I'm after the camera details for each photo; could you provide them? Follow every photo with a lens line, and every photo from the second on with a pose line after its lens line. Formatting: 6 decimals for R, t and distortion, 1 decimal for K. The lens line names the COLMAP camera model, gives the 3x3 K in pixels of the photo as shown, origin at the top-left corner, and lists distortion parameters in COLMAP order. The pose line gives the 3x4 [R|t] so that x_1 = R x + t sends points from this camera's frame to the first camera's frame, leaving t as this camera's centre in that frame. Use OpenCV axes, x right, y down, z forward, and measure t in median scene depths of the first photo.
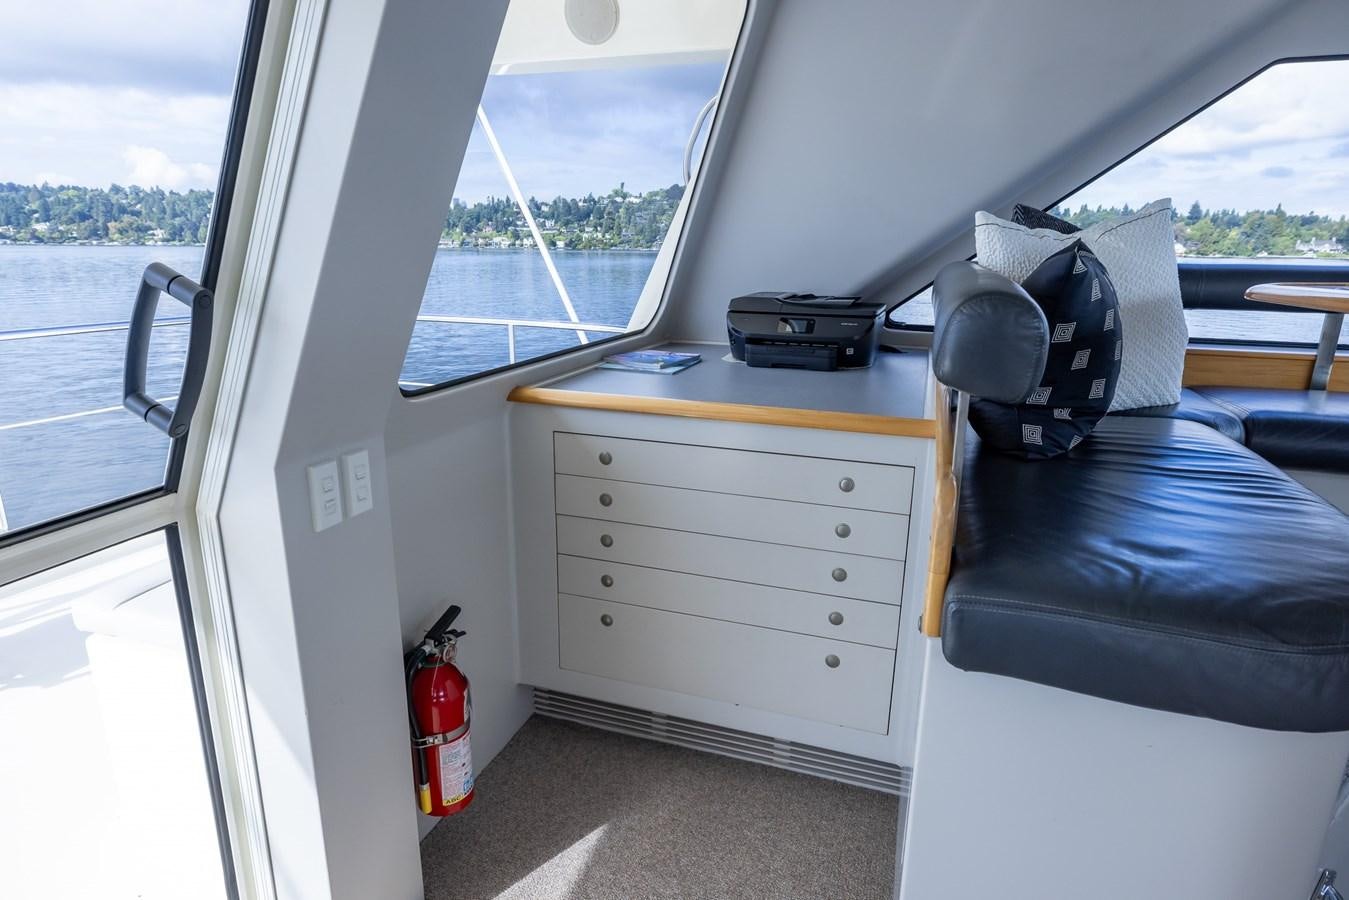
lens RADIAL K [[769.1, 0, 674.5], [0, 769.1, 450.0], [0, 0, 1]] dist [-0.001933, -0.000237]
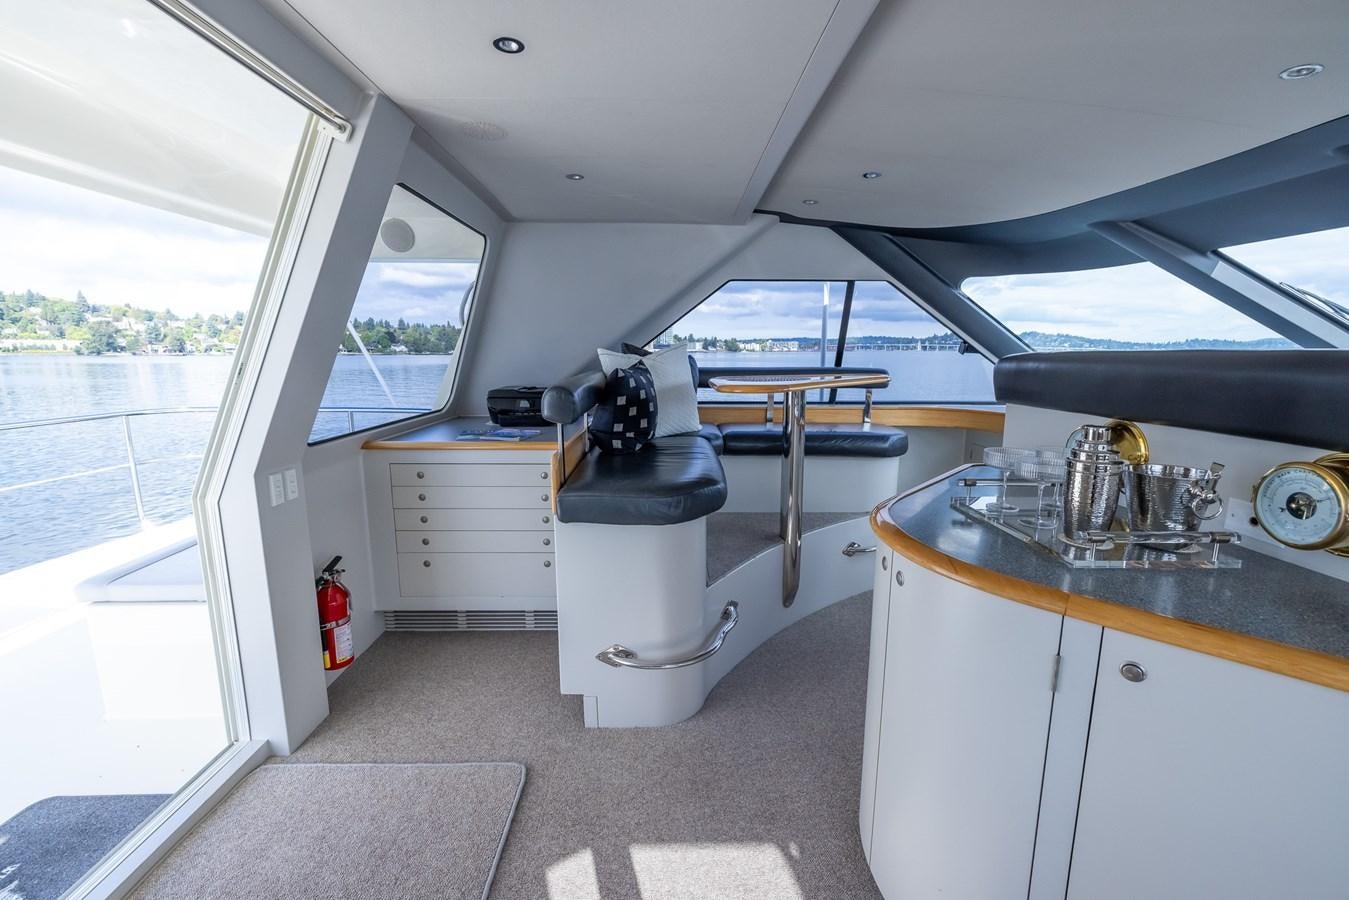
lens RADIAL K [[565.2, 0, 674.5], [0, 565.2, 450.0], [0, 0, 1]] dist [0.001371, -0.000097]
pose [[0.943571, -0.069276, 0.323844, 0.065730], [0.096206, 0.993044, -0.067882, 0.120922], [-0.316889, 0.095207, 0.943672, -0.624352]]
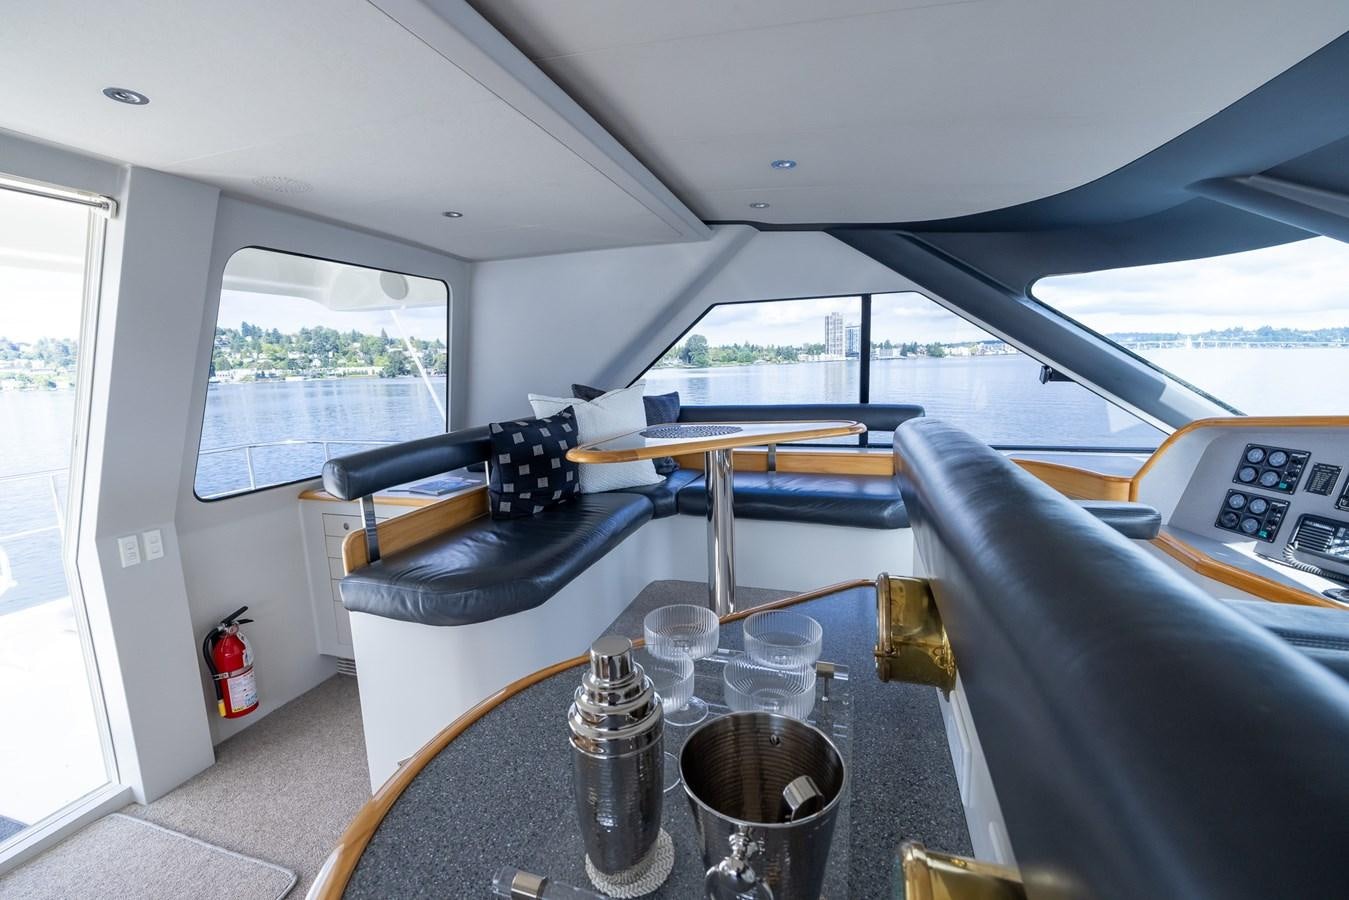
lens RADIAL K [[565.2, 0, 674.5], [0, 565.2, 450.0], [0, 0, 1]] dist [0.001371, -0.000097]
pose [[0.998972, -0.045246, -0.002611, 0.855876], [0.044687, 0.992965, -0.109649, 0.013936], [0.007554, 0.109420, 0.993967, -0.485155]]
